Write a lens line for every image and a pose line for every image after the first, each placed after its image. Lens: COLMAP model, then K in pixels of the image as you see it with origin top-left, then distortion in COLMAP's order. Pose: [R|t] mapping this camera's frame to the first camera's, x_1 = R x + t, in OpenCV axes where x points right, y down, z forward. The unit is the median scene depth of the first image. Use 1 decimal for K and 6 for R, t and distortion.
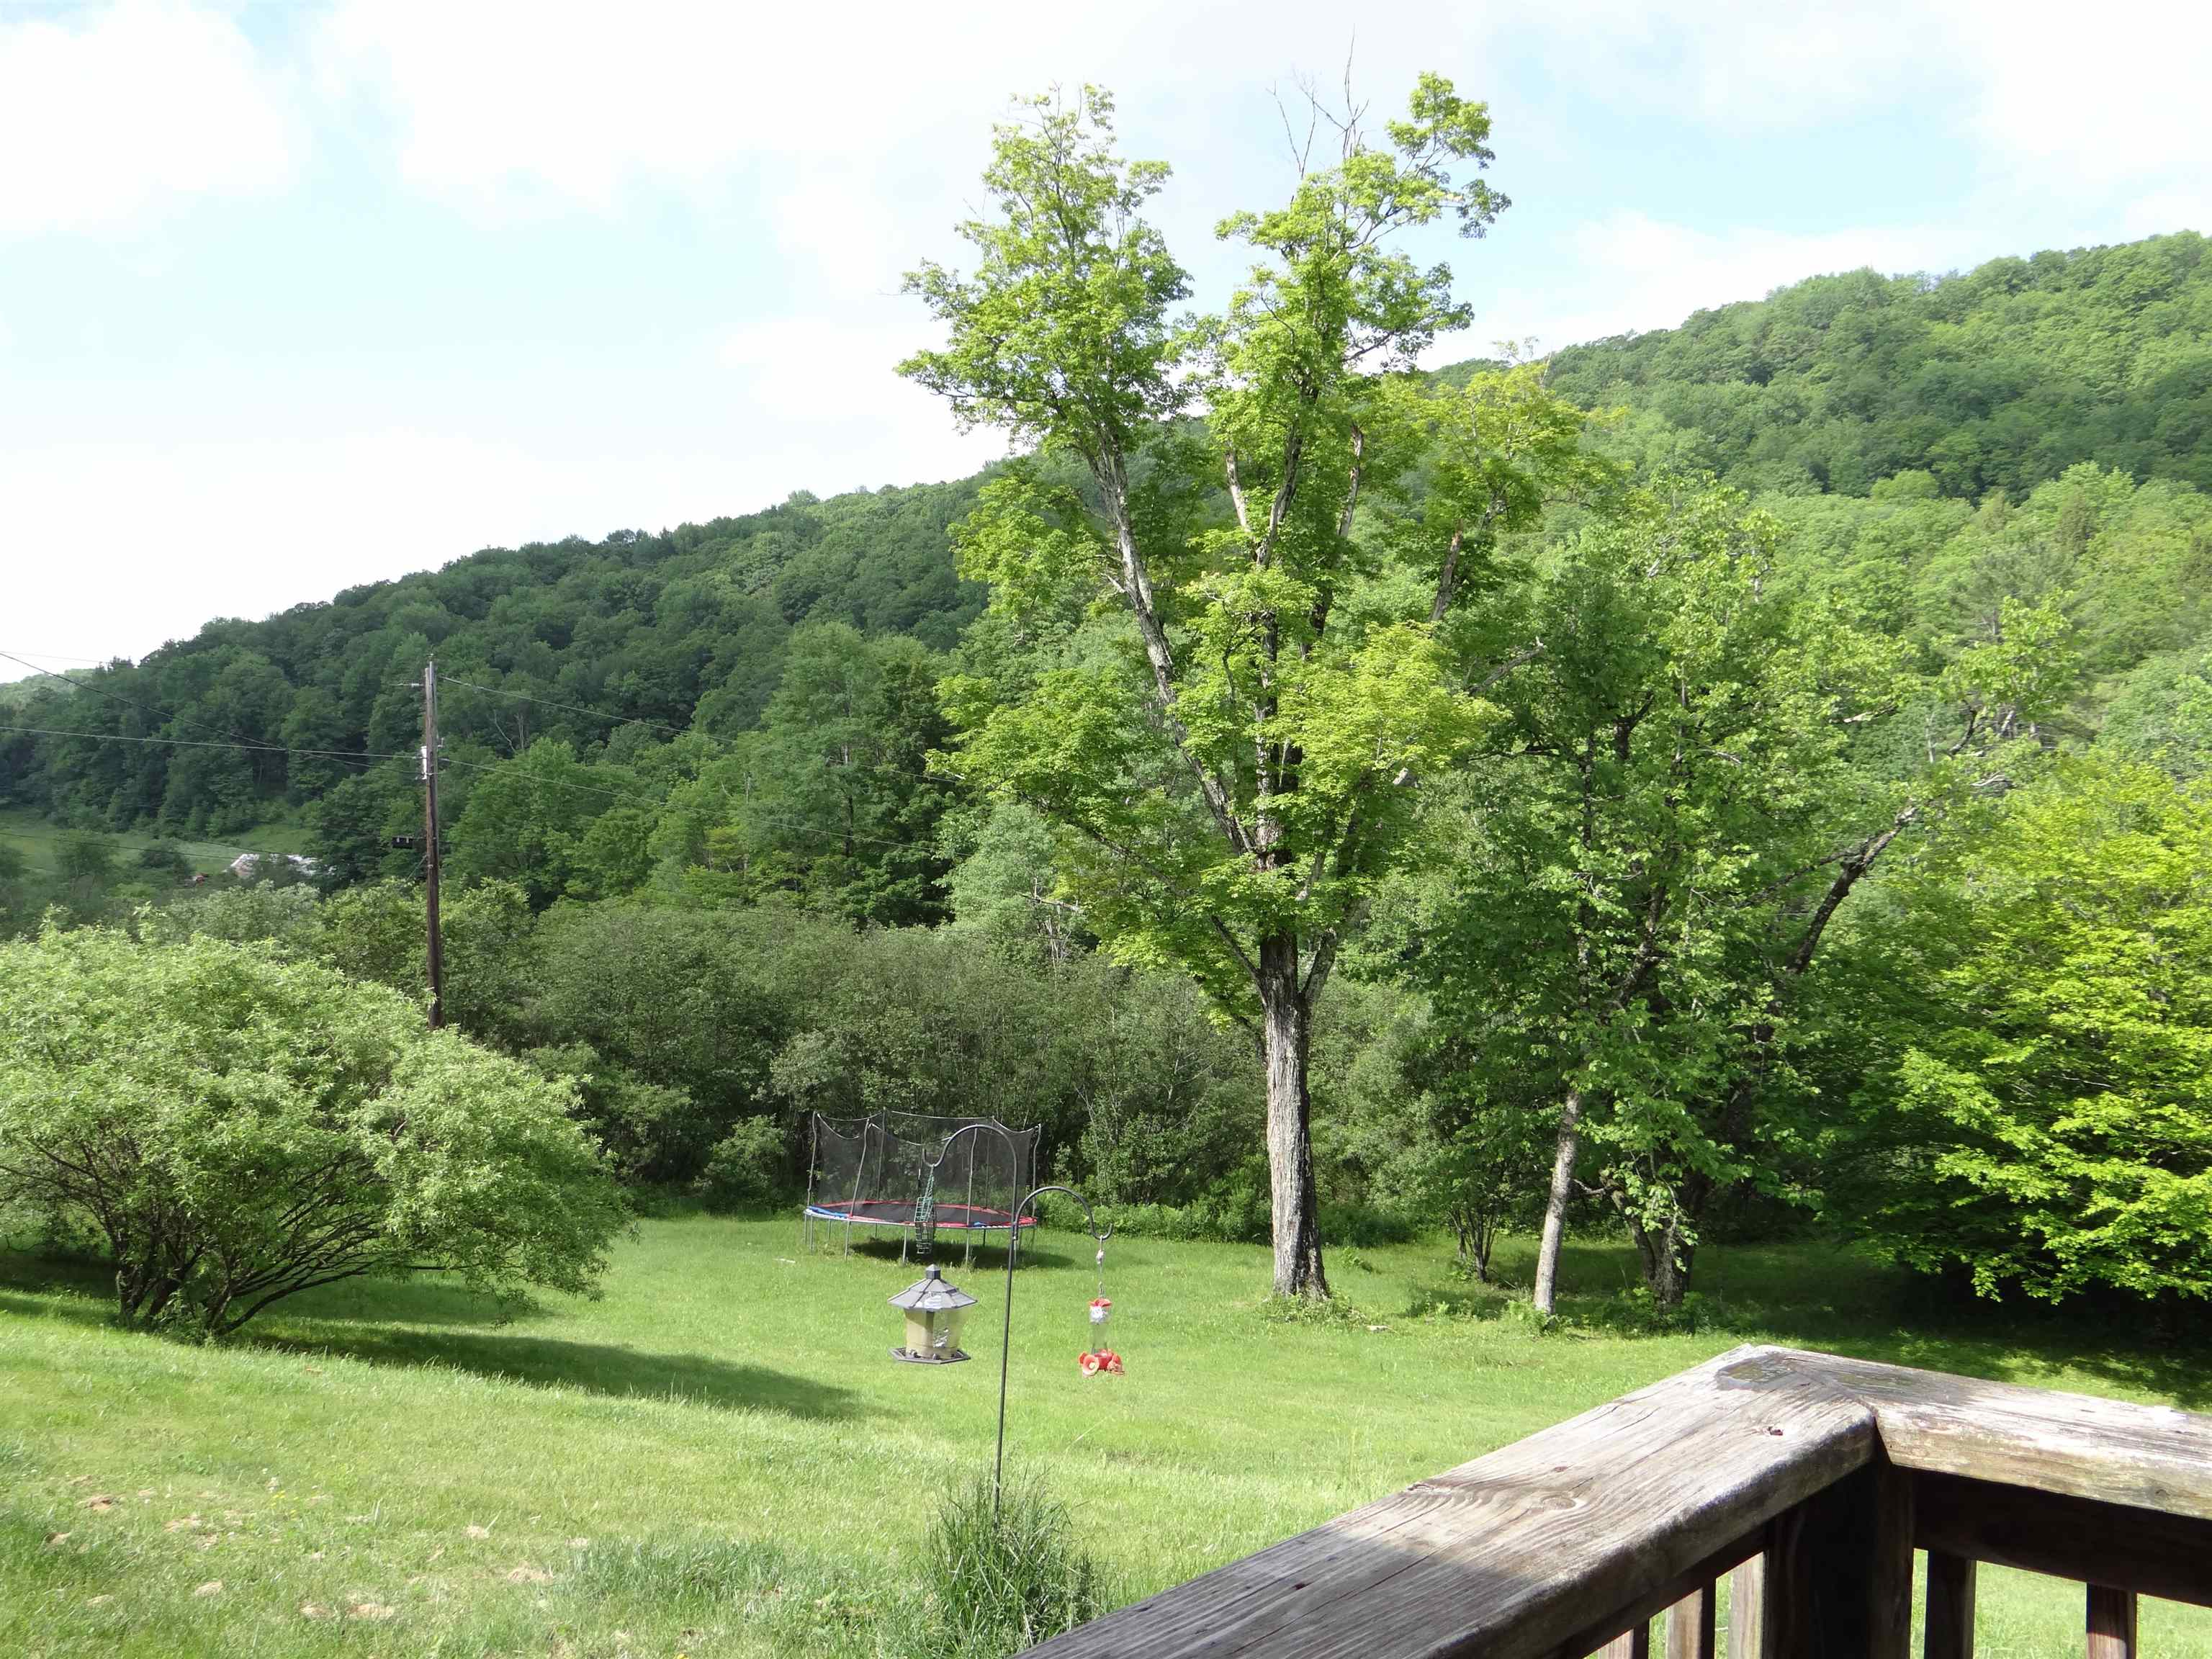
lens RADIAL K [[2256.3, 0, 1100.5], [0, 2256.3, 844.0], [0, 0, 1]] dist [0.011662, -0.006306]
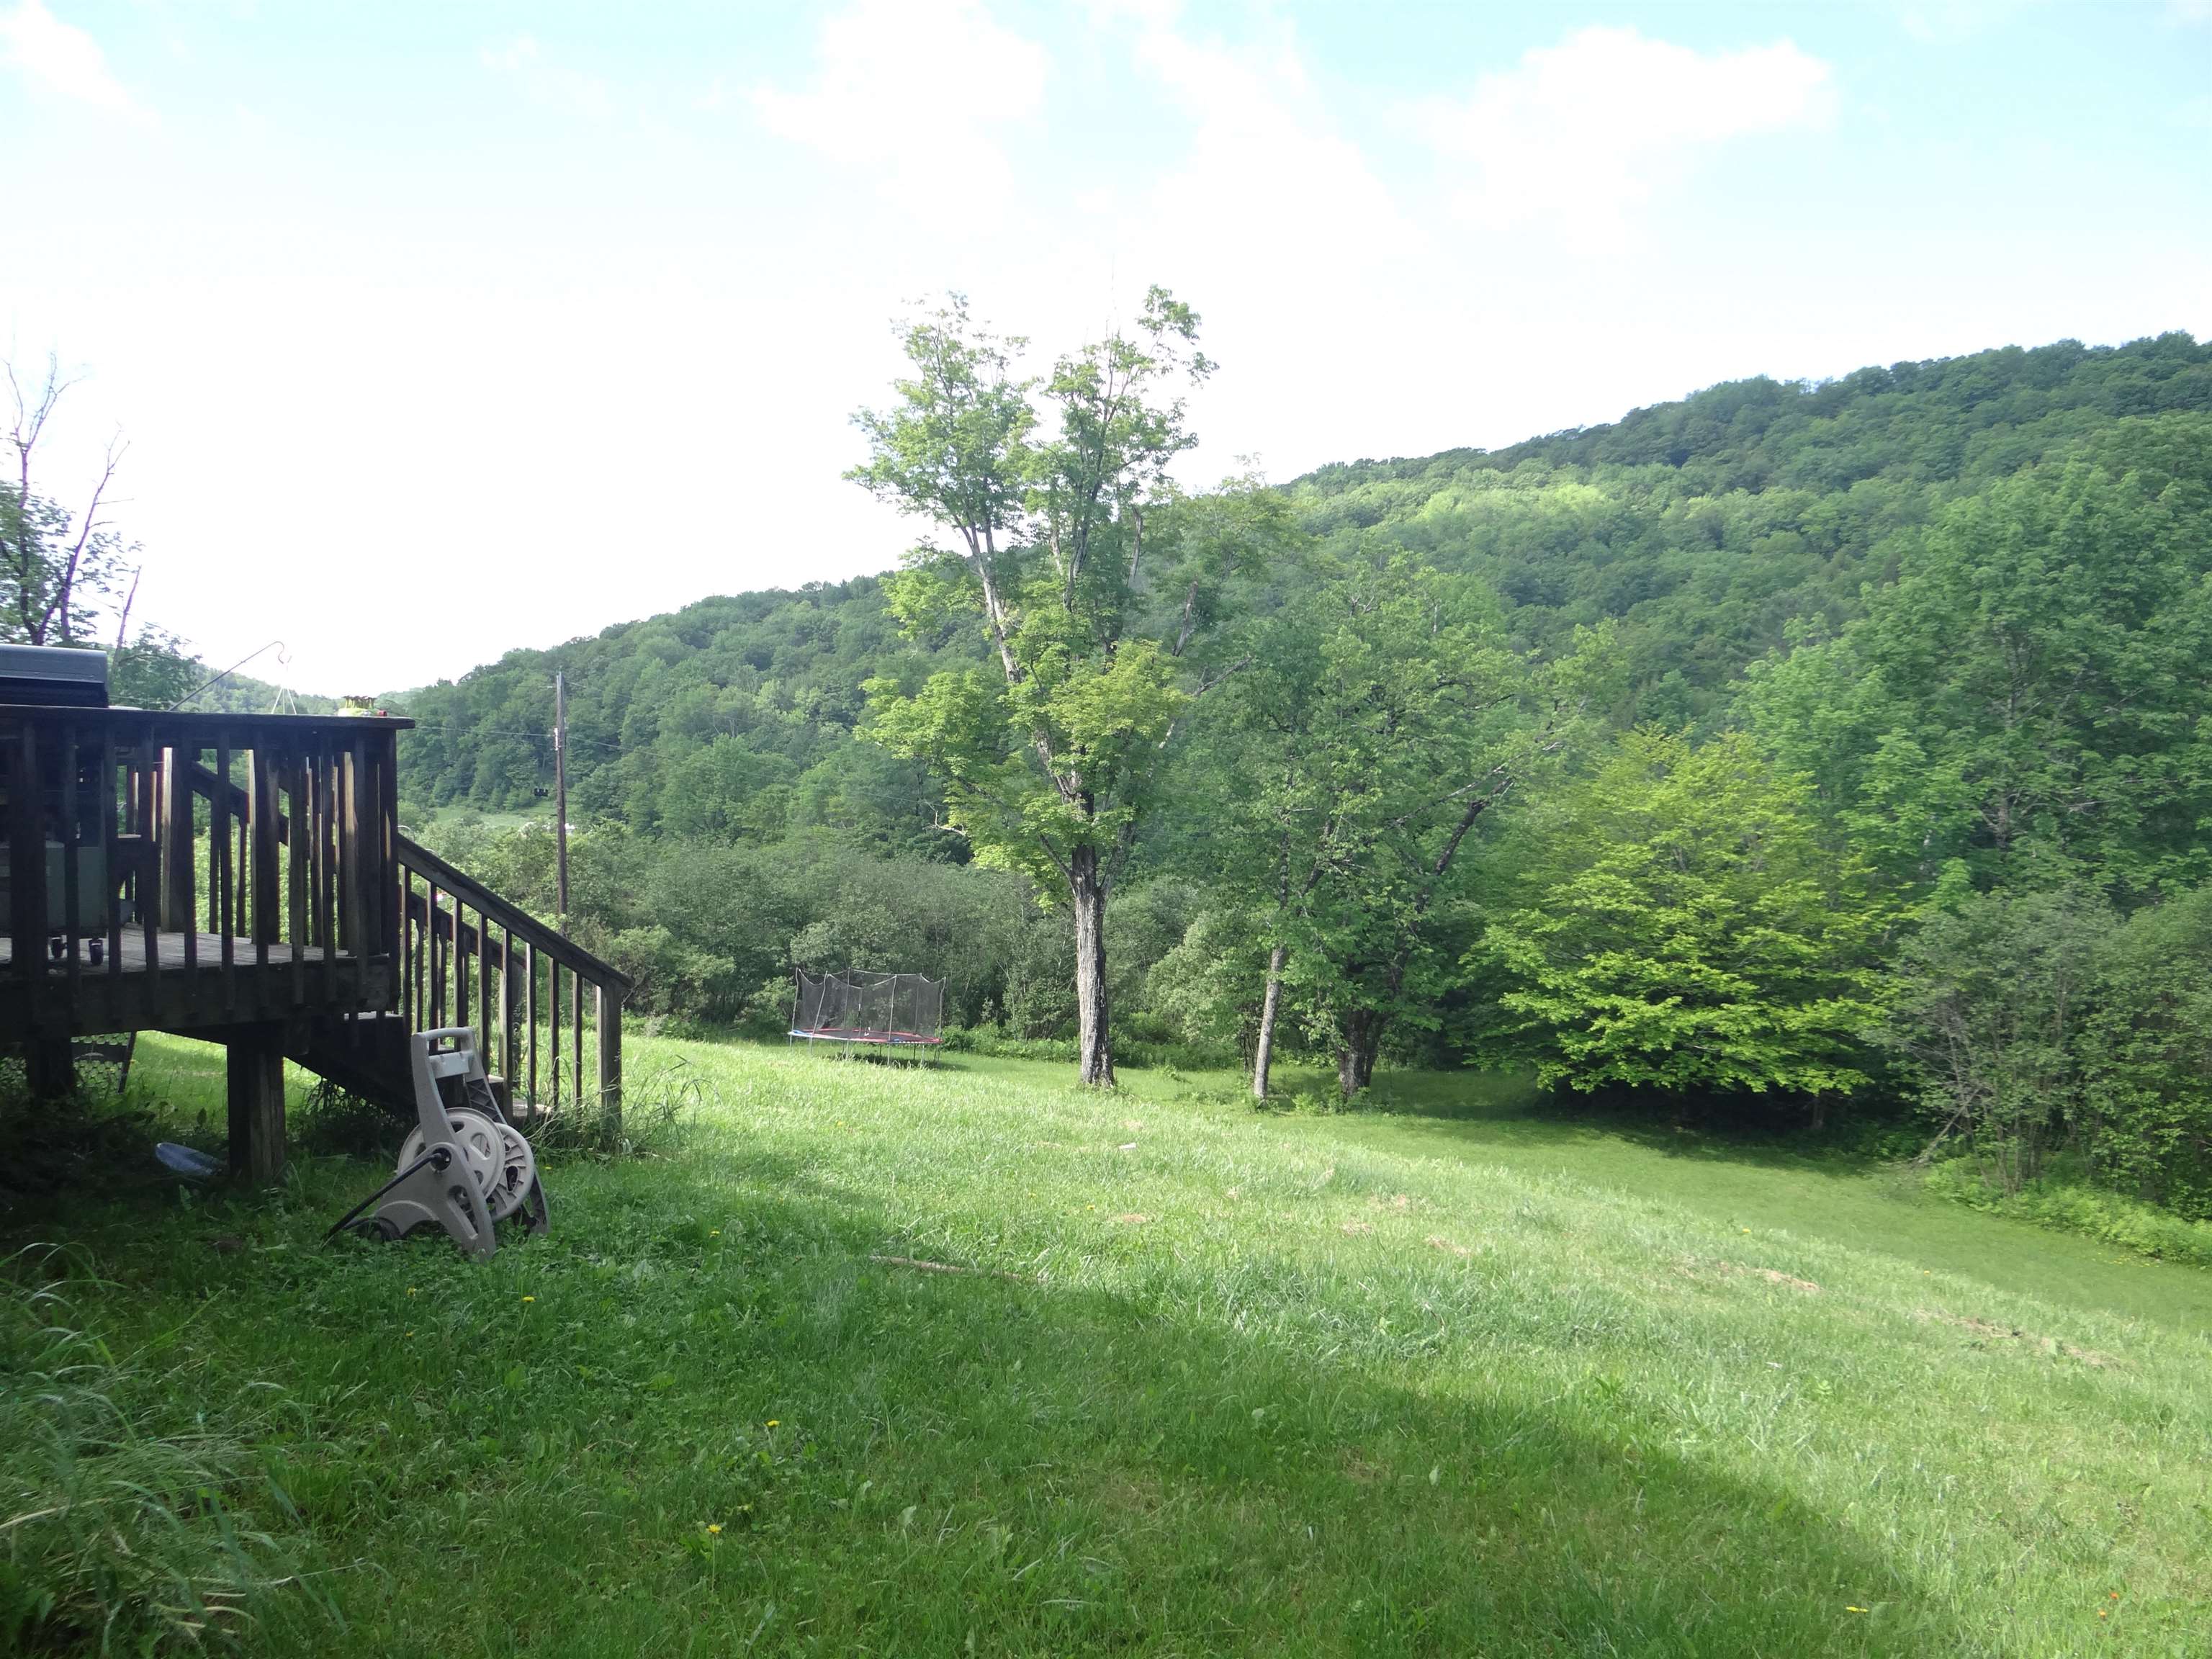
lens RADIAL K [[1730.8, 0, 1106.0], [0, 1730.8, 829.5], [0, 0, 1]] dist [-0.003806, -0.001740]
pose [[0.998845, 0.002850, -0.047962, 0.050584], [-0.002600, 0.999983, 0.005276, 0.007320], [0.047976, -0.005145, 0.998835, -0.054855]]
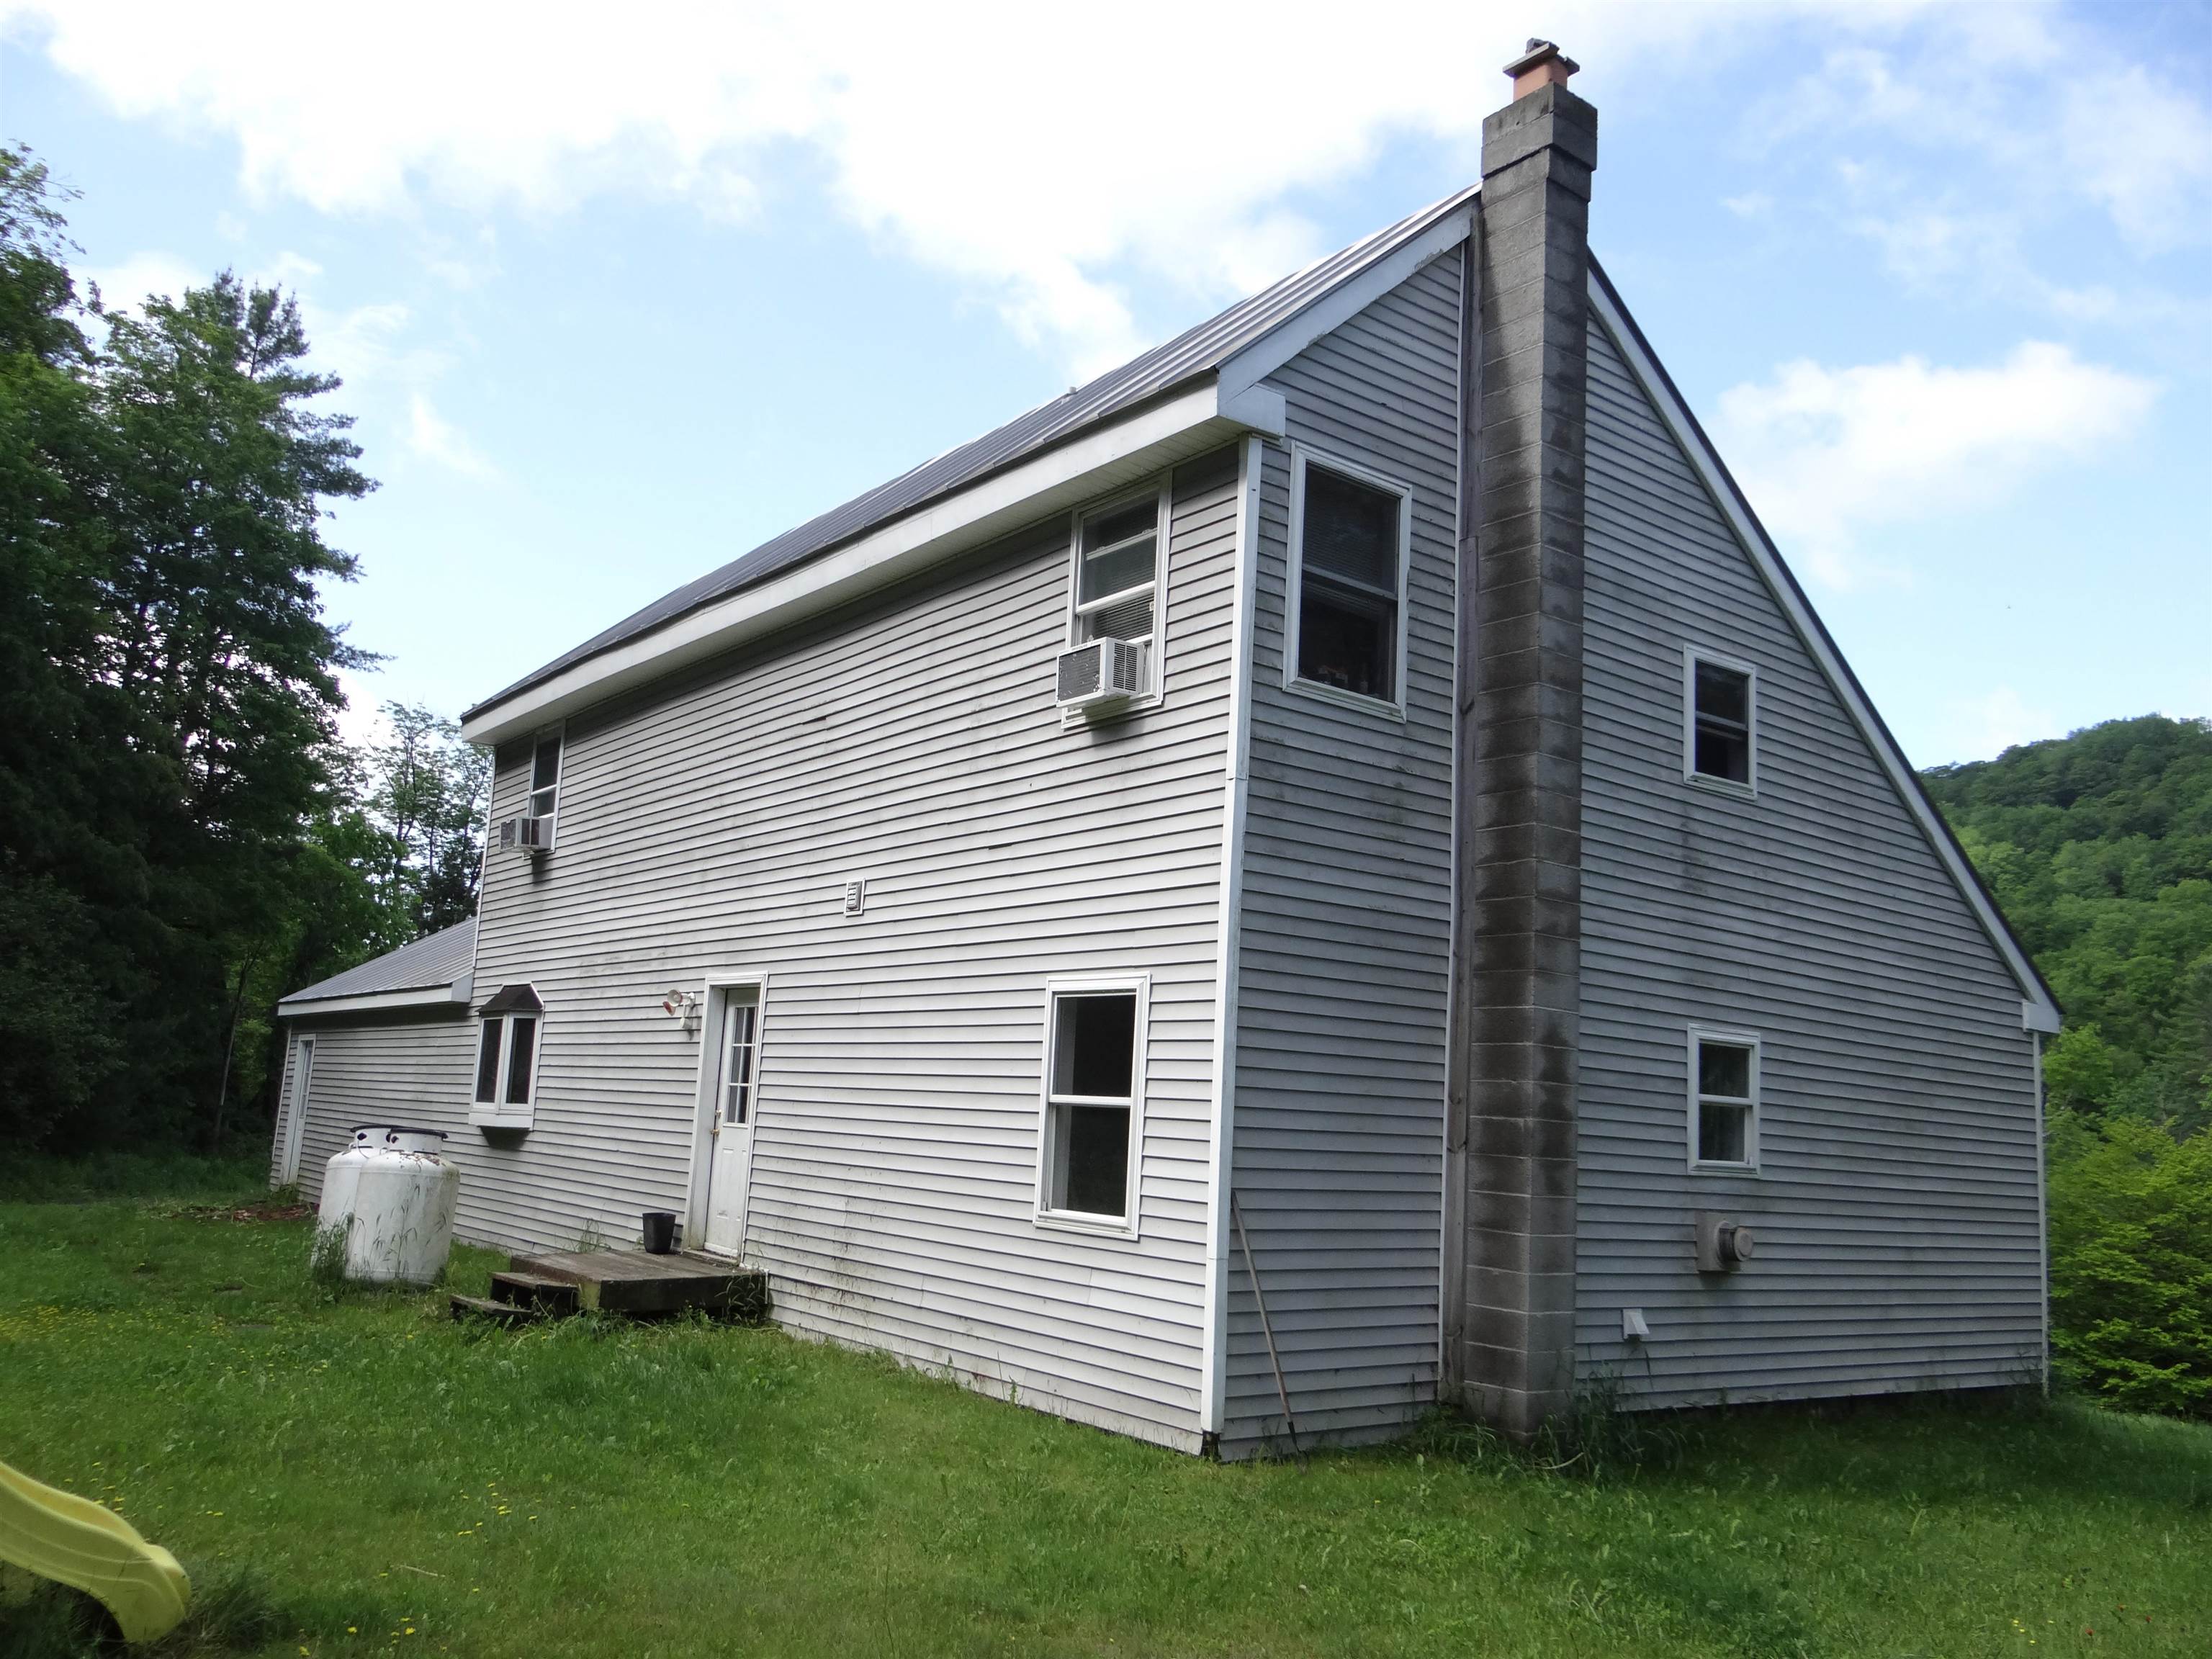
lens RADIAL K [[1730.8, 0, 1106.0], [0, 1730.8, 829.5], [0, 0, 1]] dist [-0.003806, -0.001740]
pose [[0.972175, 0.007019, -0.234151, -0.001339], [-0.048645, 0.983812, -0.172478, 0.002191], [0.229150, 0.179069, 0.956778, -0.163222]]
